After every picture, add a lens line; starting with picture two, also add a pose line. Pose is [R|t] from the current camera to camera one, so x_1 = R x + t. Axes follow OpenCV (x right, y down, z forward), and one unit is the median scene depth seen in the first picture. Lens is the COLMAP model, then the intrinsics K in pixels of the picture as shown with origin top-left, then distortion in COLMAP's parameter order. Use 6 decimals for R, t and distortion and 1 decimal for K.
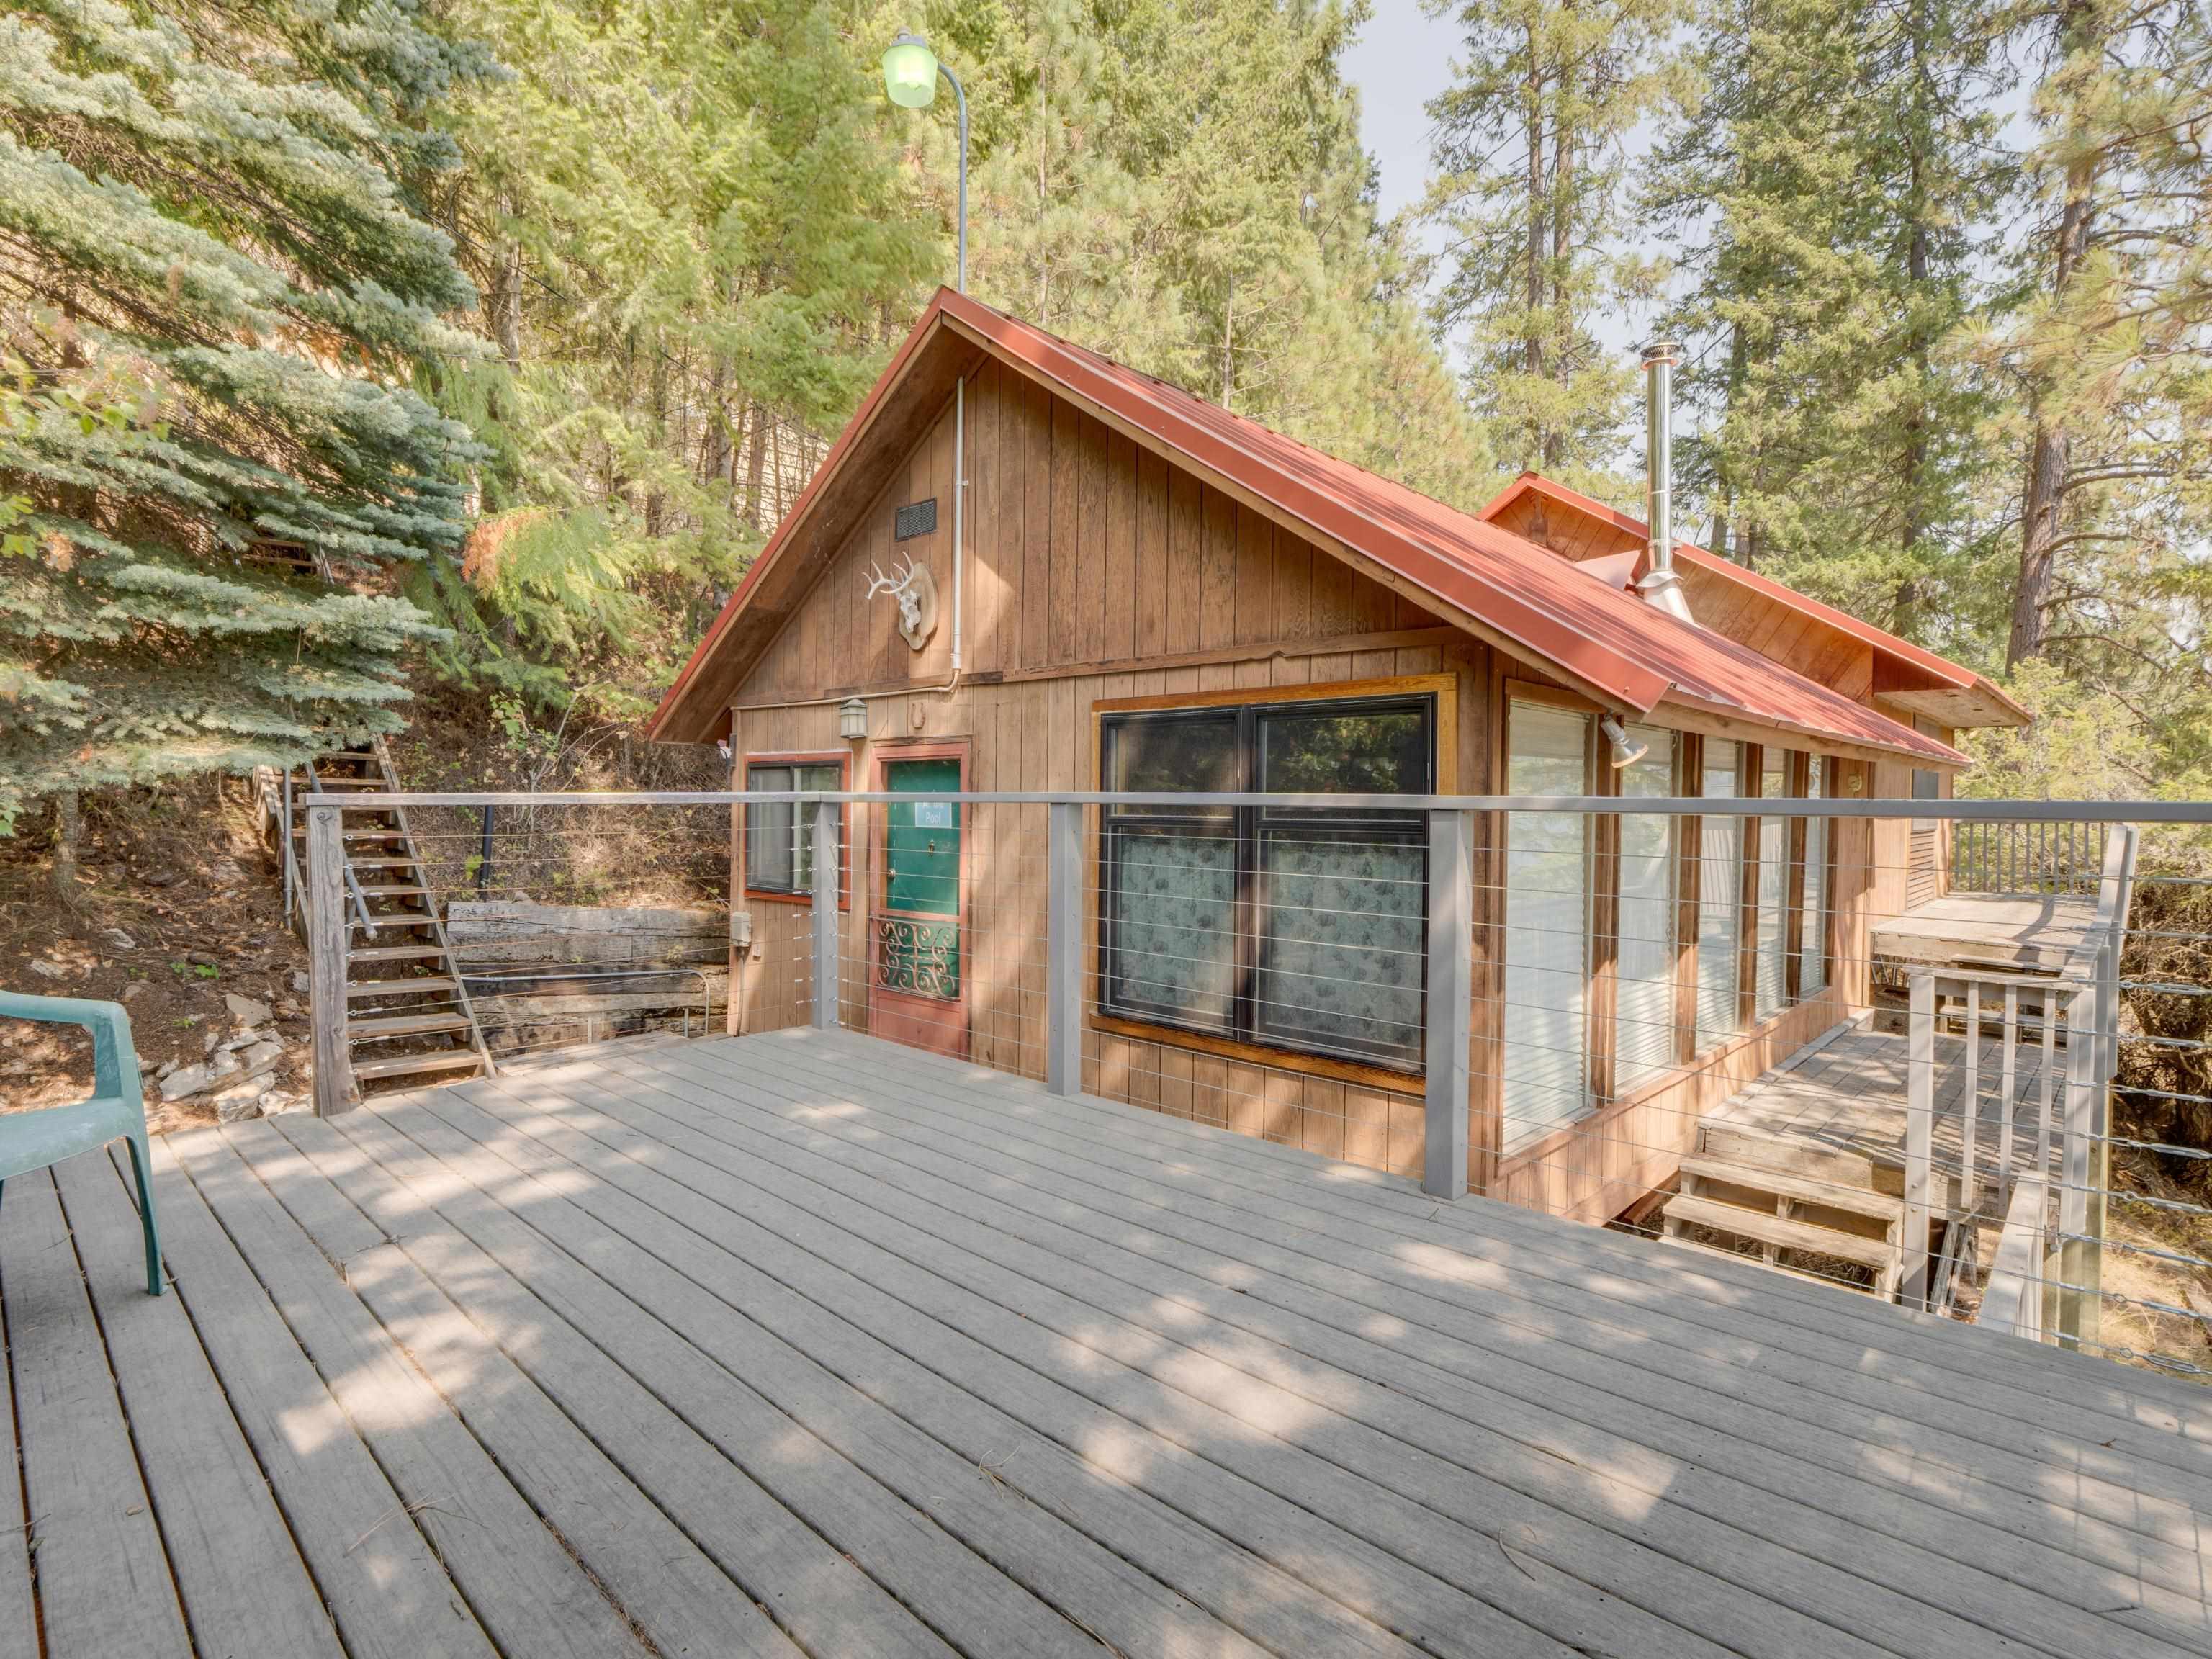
lens RADIAL K [[1086.2, 0, 1111.9], [0, 1086.2, 818.7], [0, 0, 1]] dist [-0.011877, -0.000116]
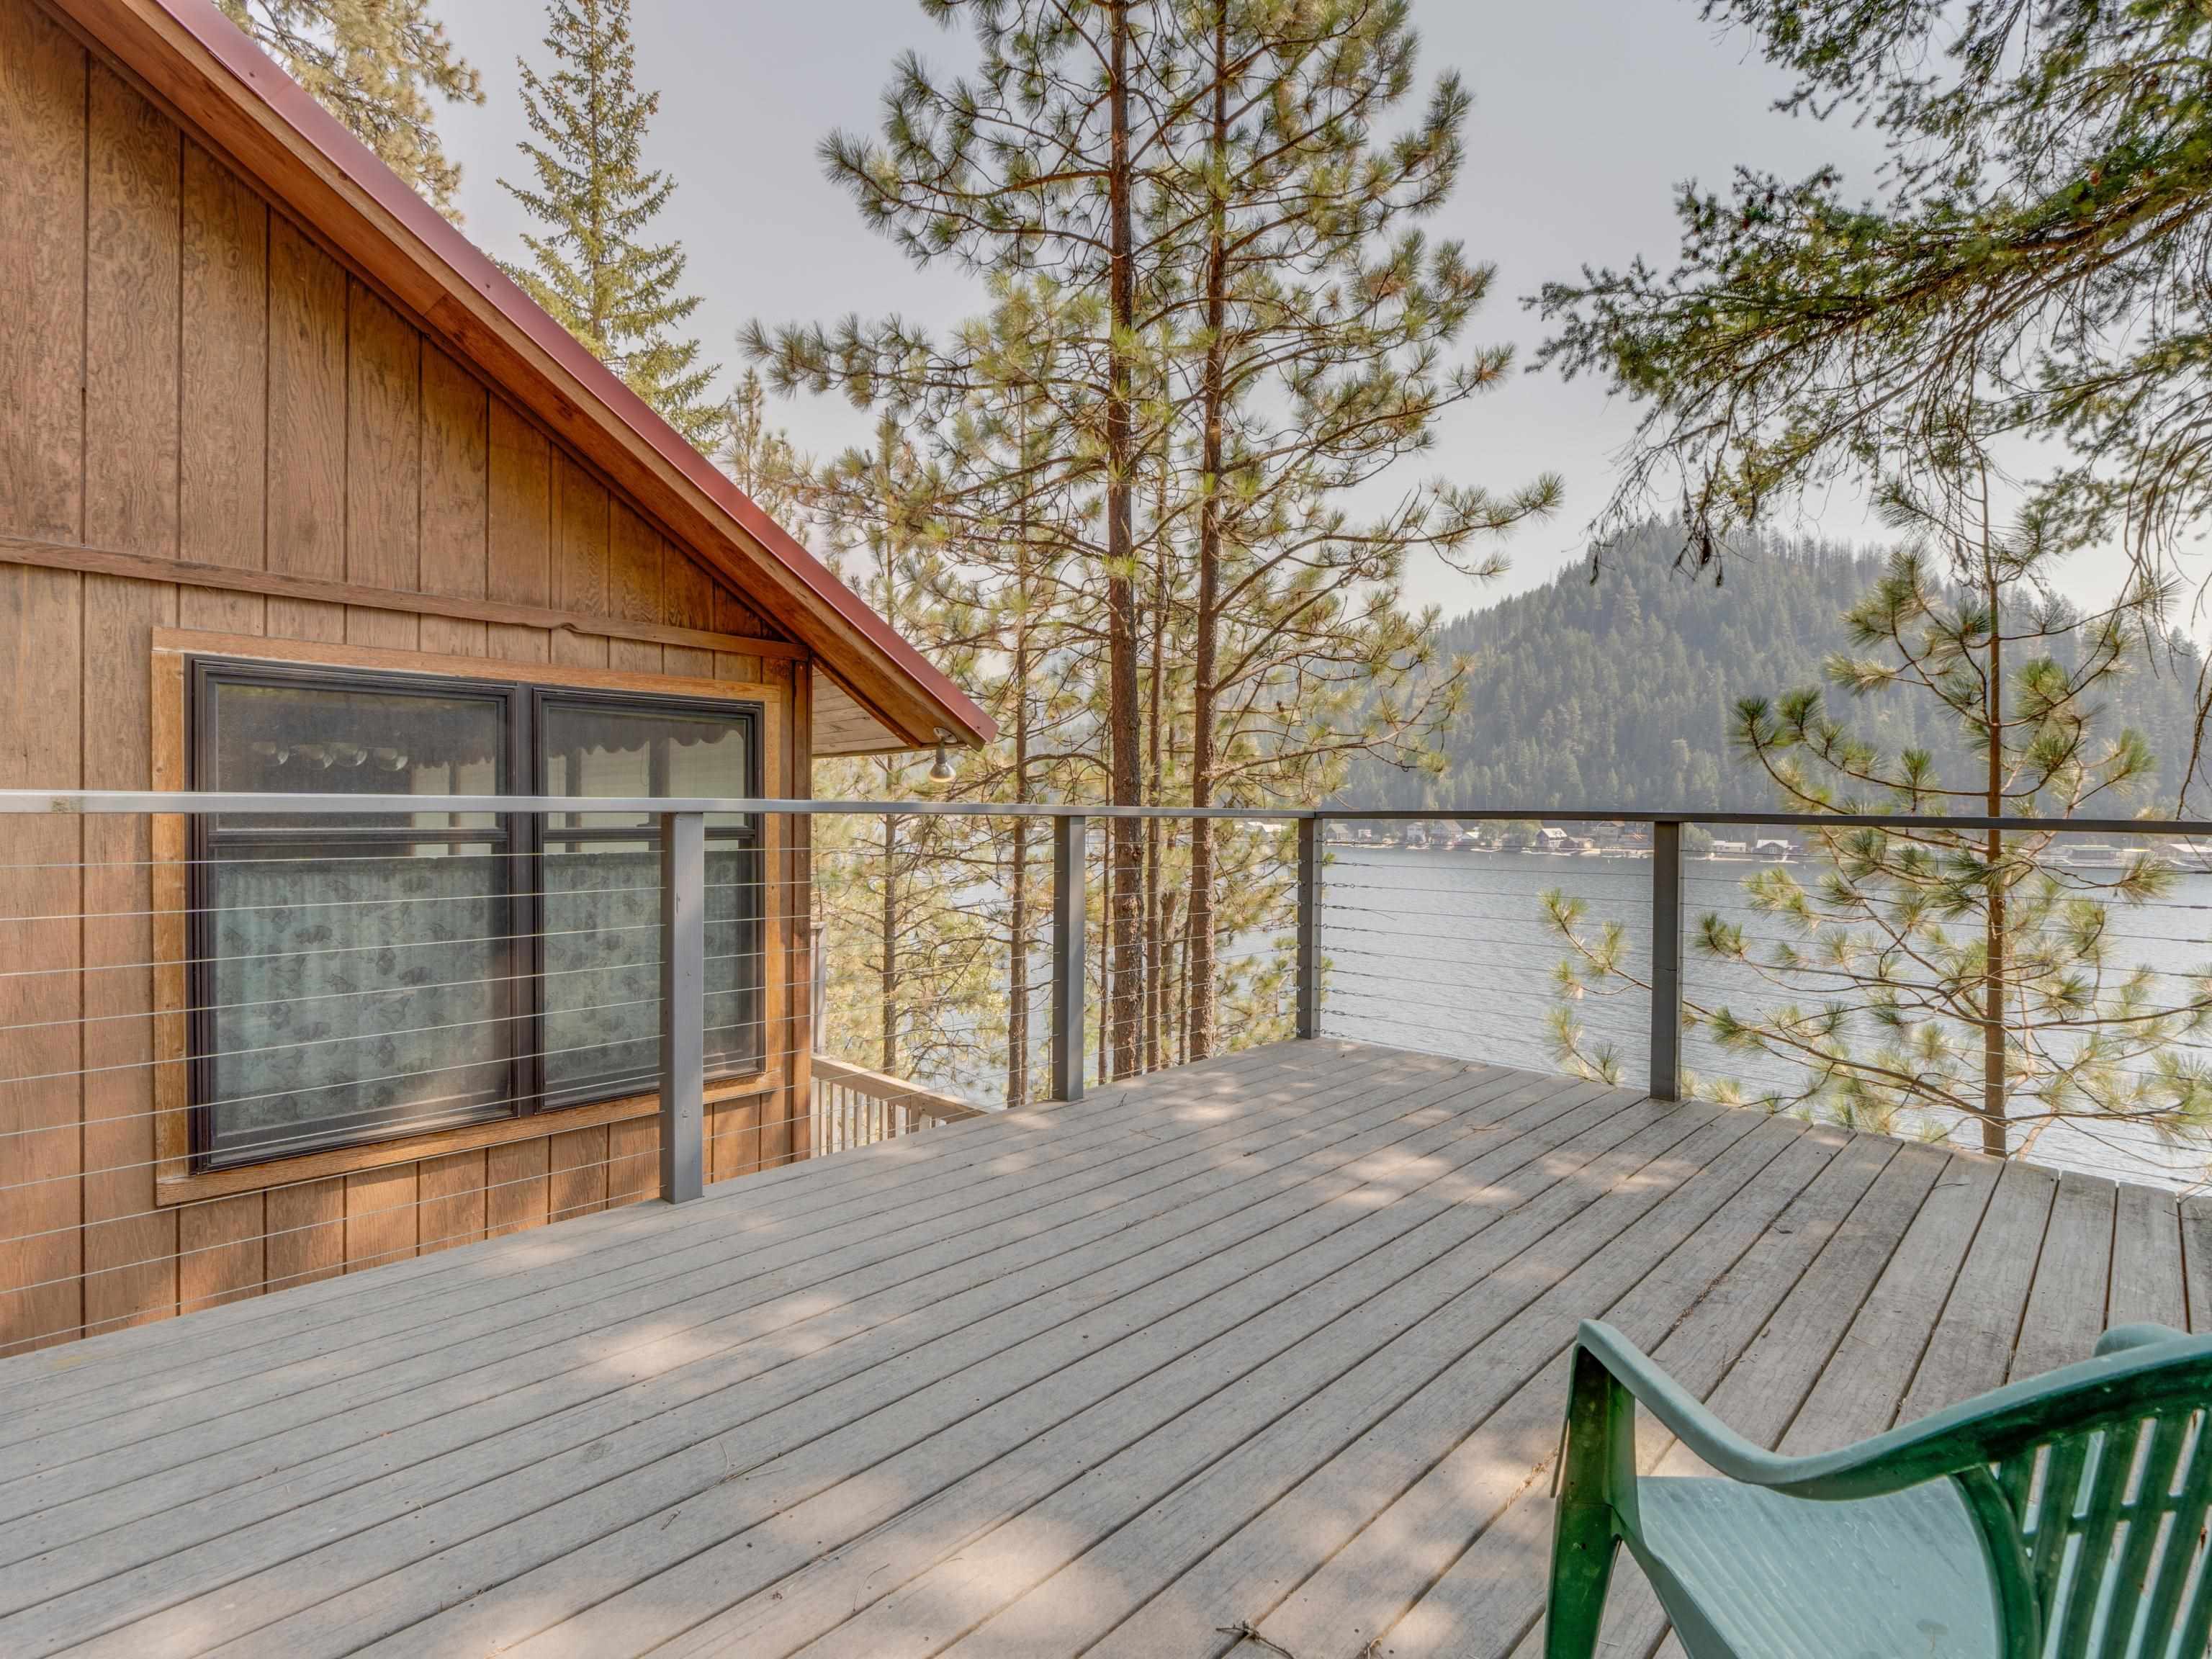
lens RADIAL K [[1086.2, 0, 1111.9], [0, 1086.2, 818.7], [0, 0, 1]] dist [-0.011877, -0.000116]
pose [[0.021203, -0.012338, 0.999699, -0.799039], [0.011859, 0.999857, 0.012089, -0.014855], [-0.999705, 0.011599, 0.021346, 0.700121]]
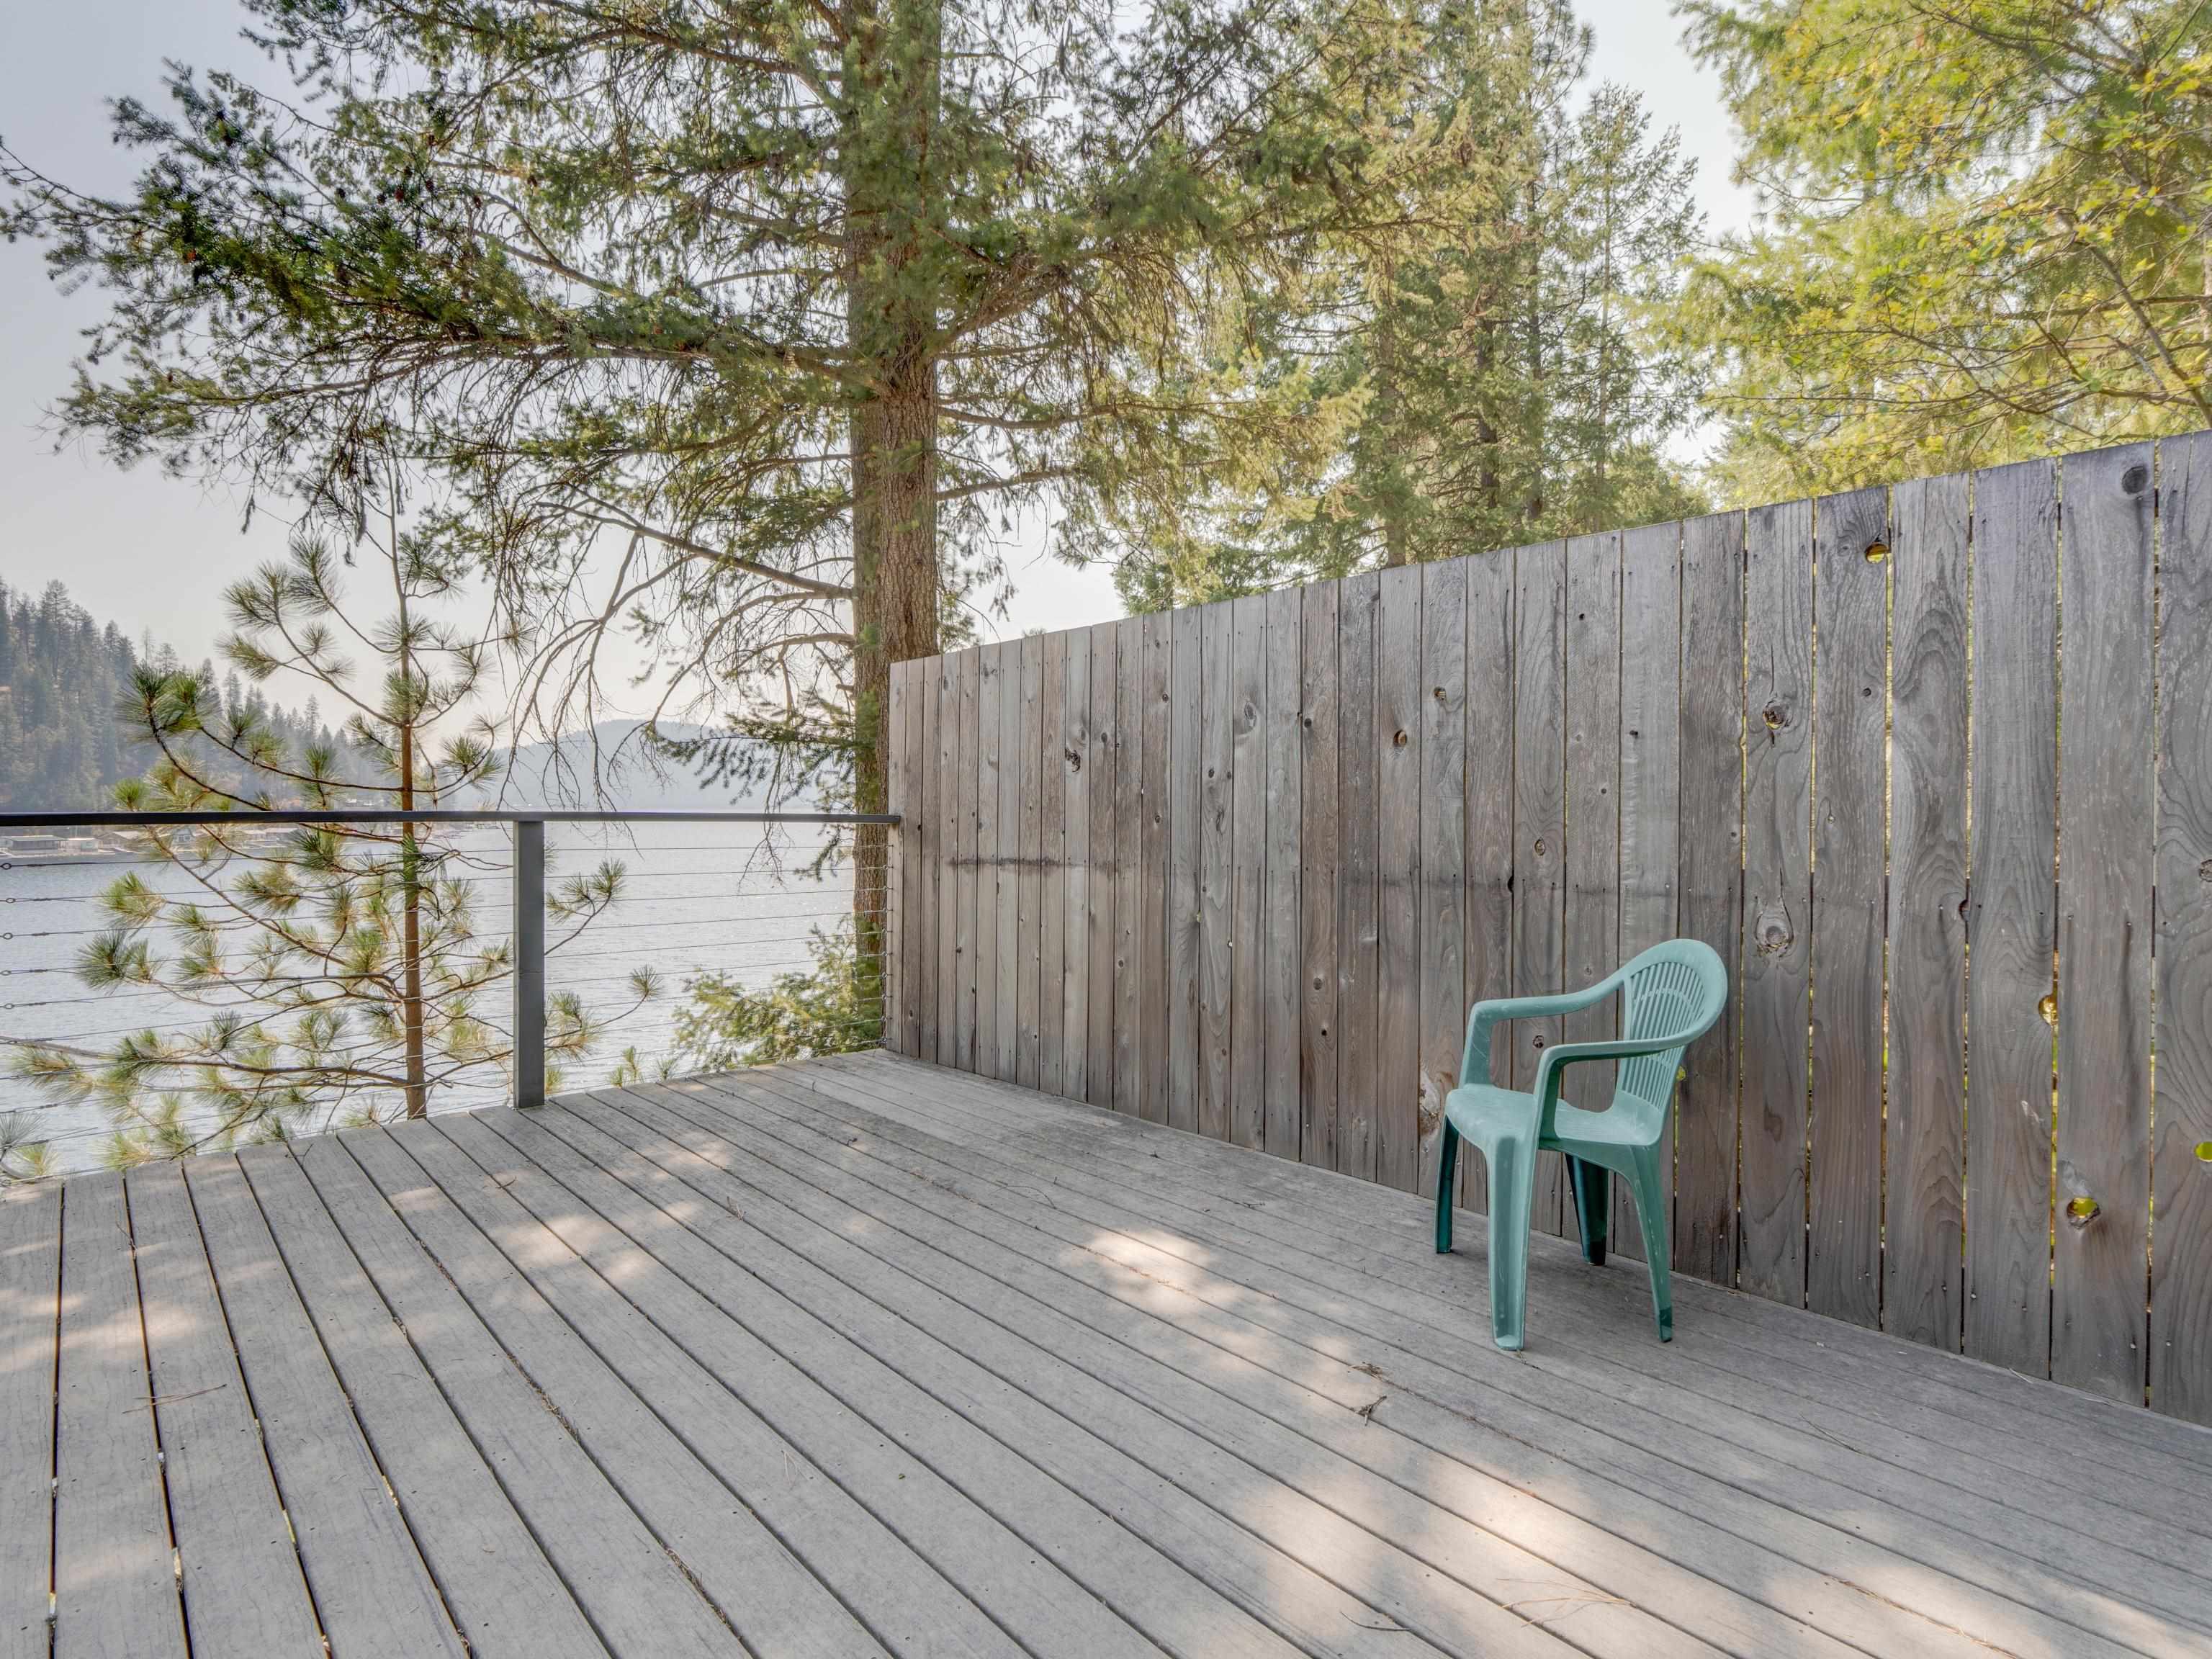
lens RADIAL K [[1086.2, 0, 1111.9], [0, 1086.2, 818.7], [0, 0, 1]] dist [-0.011877, -0.000116]
pose [[-0.998009, -0.007851, 0.062574, -0.353403], [-0.006116, 0.999593, 0.027882, -0.026859], [-0.062767, 0.027444, -0.997651, 1.166820]]
